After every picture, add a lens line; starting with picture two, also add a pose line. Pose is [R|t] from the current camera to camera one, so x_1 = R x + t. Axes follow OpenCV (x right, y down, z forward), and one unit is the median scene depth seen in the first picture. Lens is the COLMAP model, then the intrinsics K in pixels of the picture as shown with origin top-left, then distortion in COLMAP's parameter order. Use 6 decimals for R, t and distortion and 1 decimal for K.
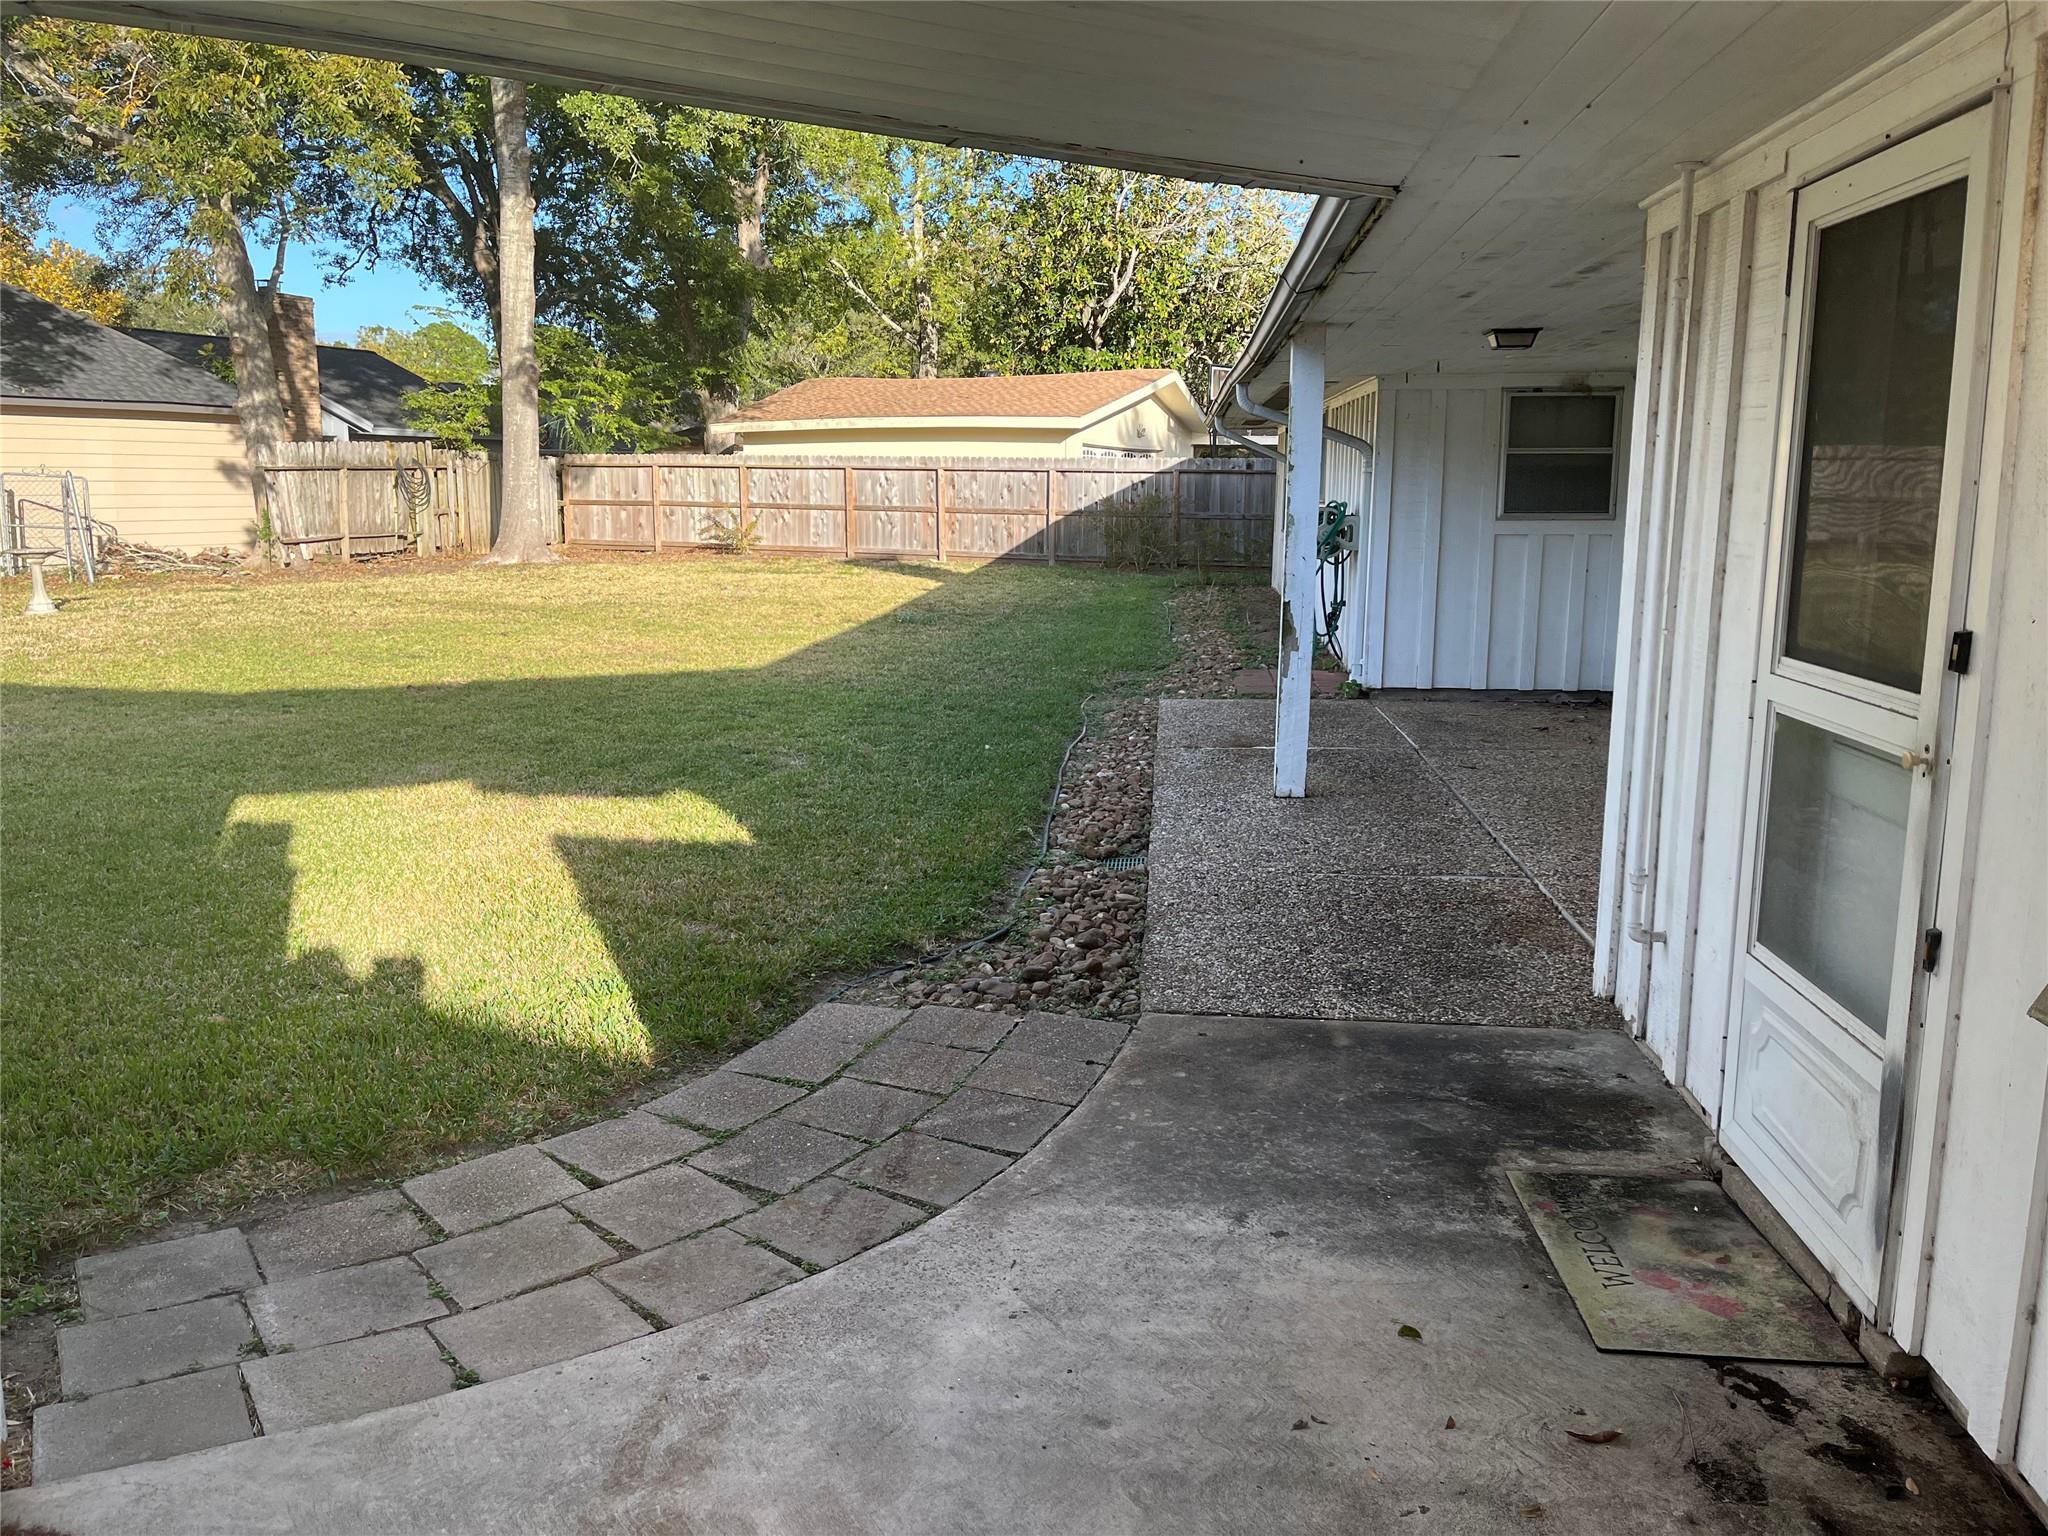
lens RADIAL K [[1486.3, 0, 1030.6], [0, 1486.3, 760.6], [0, 0, 1]] dist [0.071179, -0.115822]
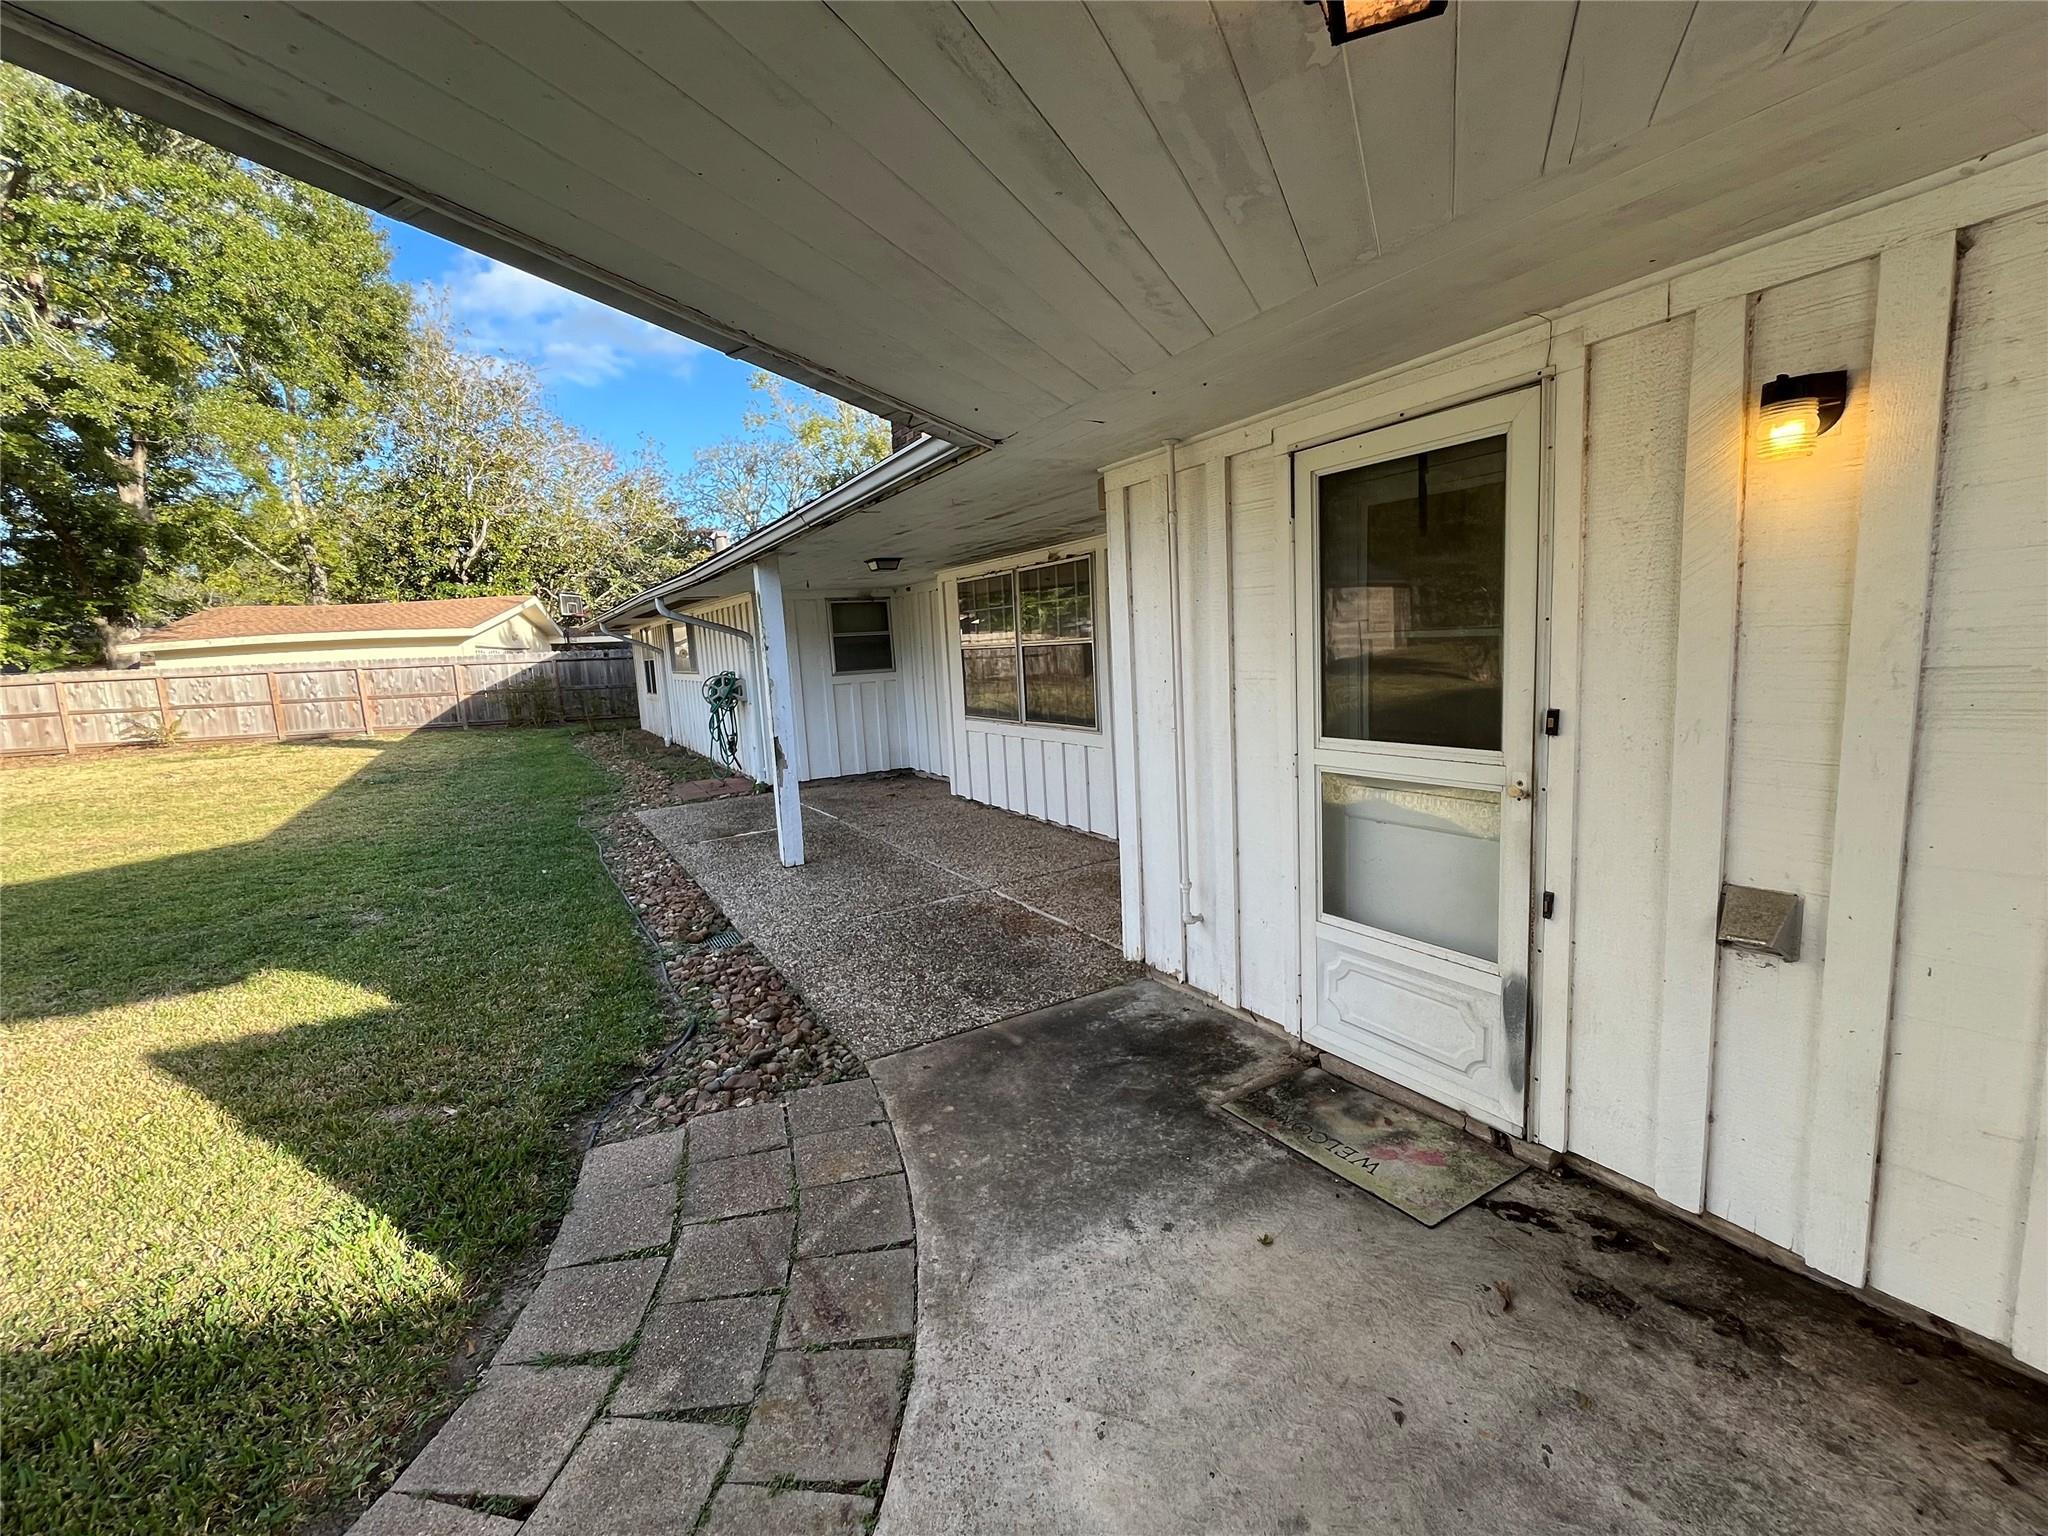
lens RADIAL K [[832.3, 0, 978.9], [0, 832.3, 773.8], [0, 0, 1]] dist [-0.006587, 0.000550]
pose [[0.813877, -0.132655, 0.565692, -0.134827], [0.158986, 0.987277, 0.002780, -0.039639], [-0.558864, 0.087674, 0.824612, 0.203501]]
